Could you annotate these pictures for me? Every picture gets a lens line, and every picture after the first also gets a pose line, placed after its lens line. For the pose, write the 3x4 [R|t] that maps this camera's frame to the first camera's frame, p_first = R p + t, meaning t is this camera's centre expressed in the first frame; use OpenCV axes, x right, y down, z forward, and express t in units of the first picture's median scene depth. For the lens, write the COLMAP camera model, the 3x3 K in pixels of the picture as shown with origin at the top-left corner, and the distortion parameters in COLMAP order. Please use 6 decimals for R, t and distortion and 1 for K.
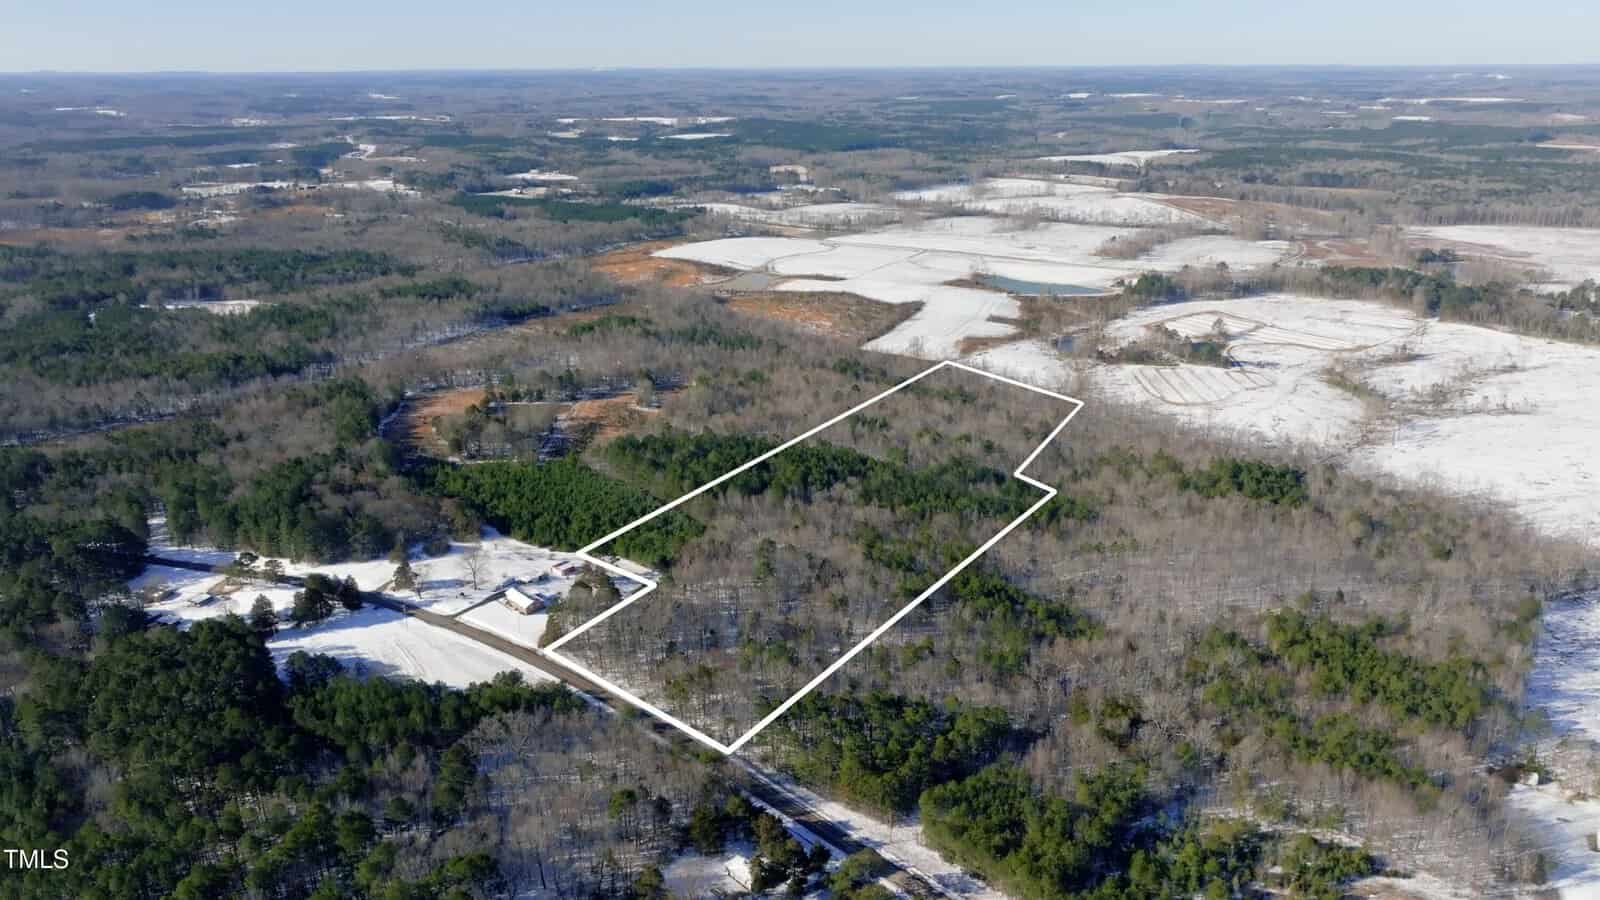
lens RADIAL K [[1119.6, 0, 806.8], [0, 1119.6, 451.7], [0, 0, 1]] dist [0.001235, 0.007998]
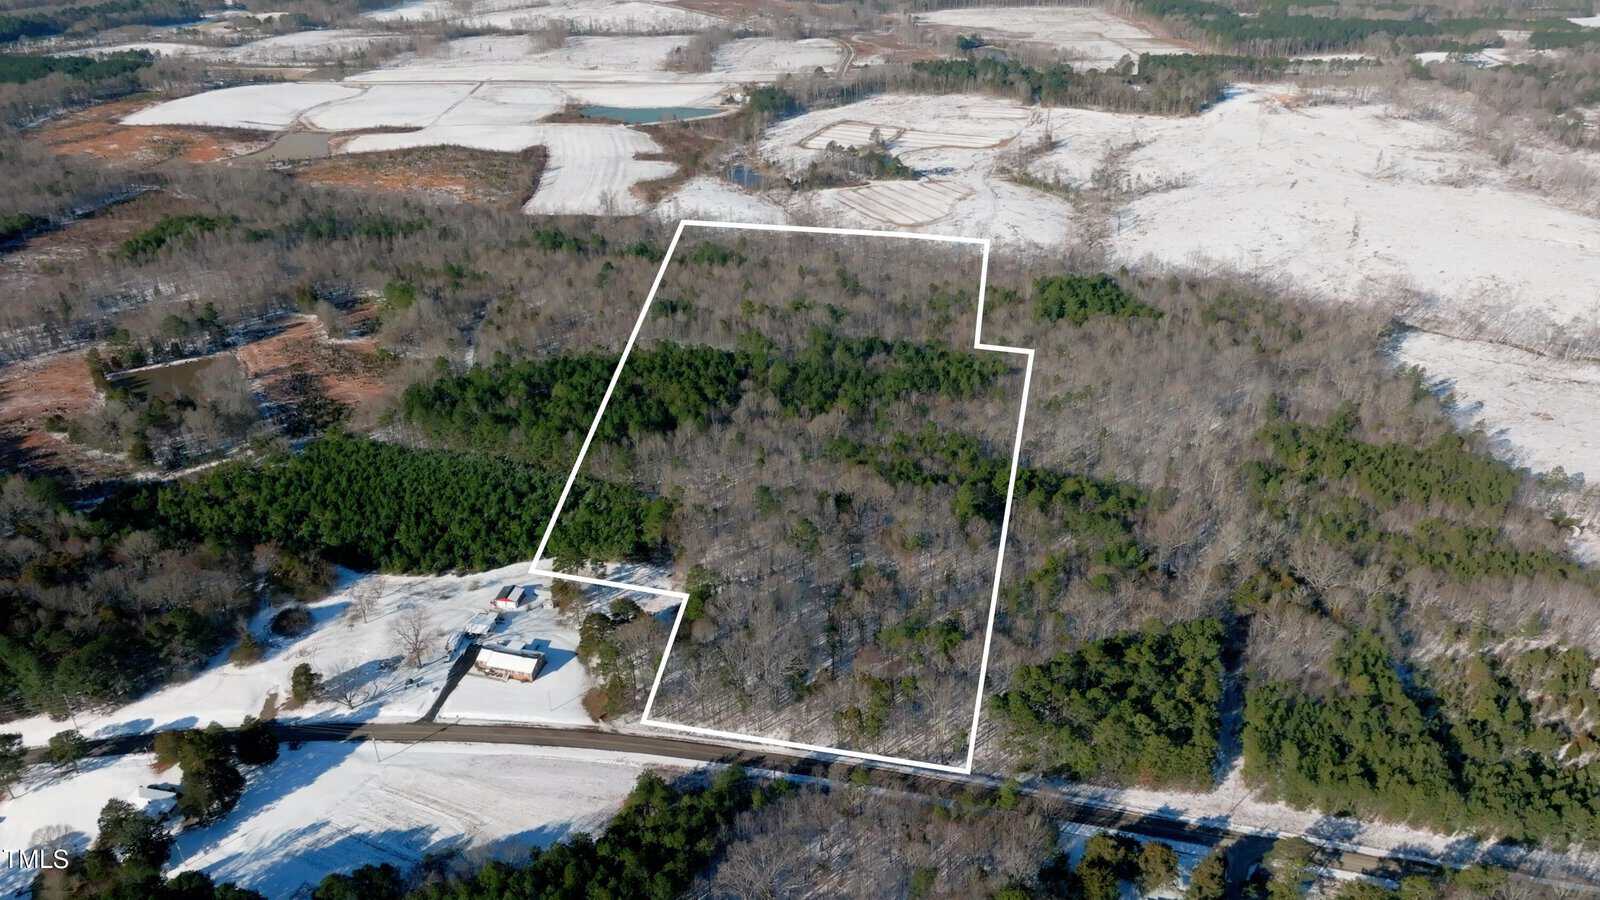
lens RADIAL K [[1119.6, 0, 806.8], [0, 1119.6, 451.7], [0, 0, 1]] dist [0.001235, 0.007998]
pose [[0.862534, -0.242068, 0.444341, -0.224681], [0.168354, 0.965403, 0.199132, -0.062614], [-0.477171, -0.096951, 0.873446, 0.184454]]
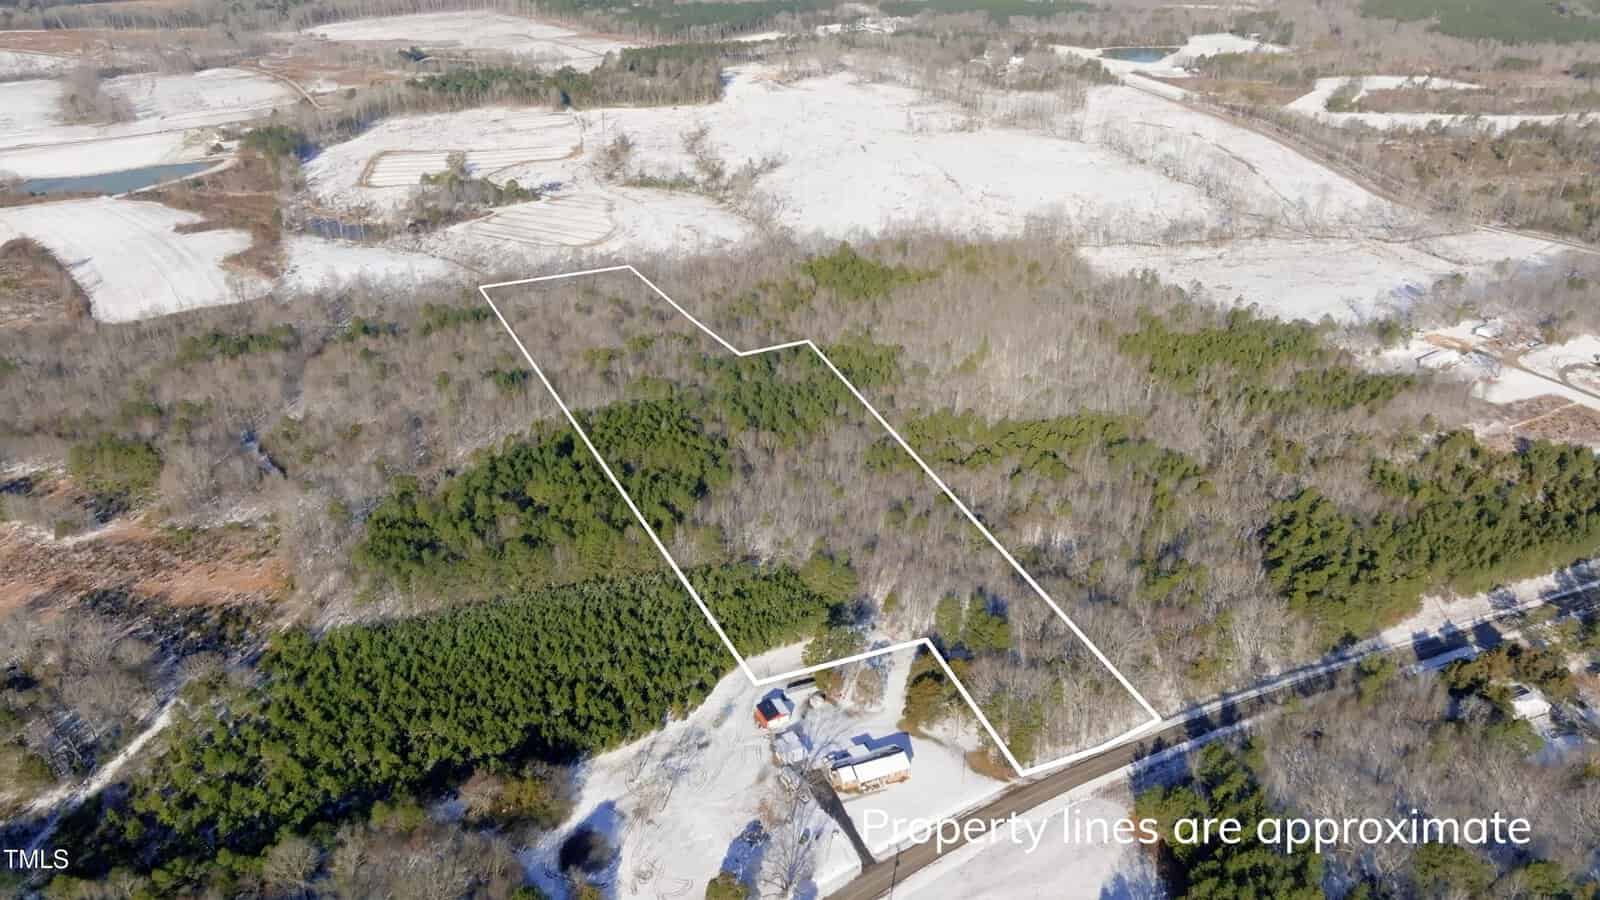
lens RADIAL K [[1119.6, 0, 806.8], [0, 1119.6, 451.7], [0, 0, 1]] dist [0.001235, 0.007998]
pose [[0.396686, -0.437243, 0.807130, -0.415910], [0.303017, 0.892356, 0.334487, -0.145865], [-0.866499, 0.111887, 0.486477, 0.426044]]
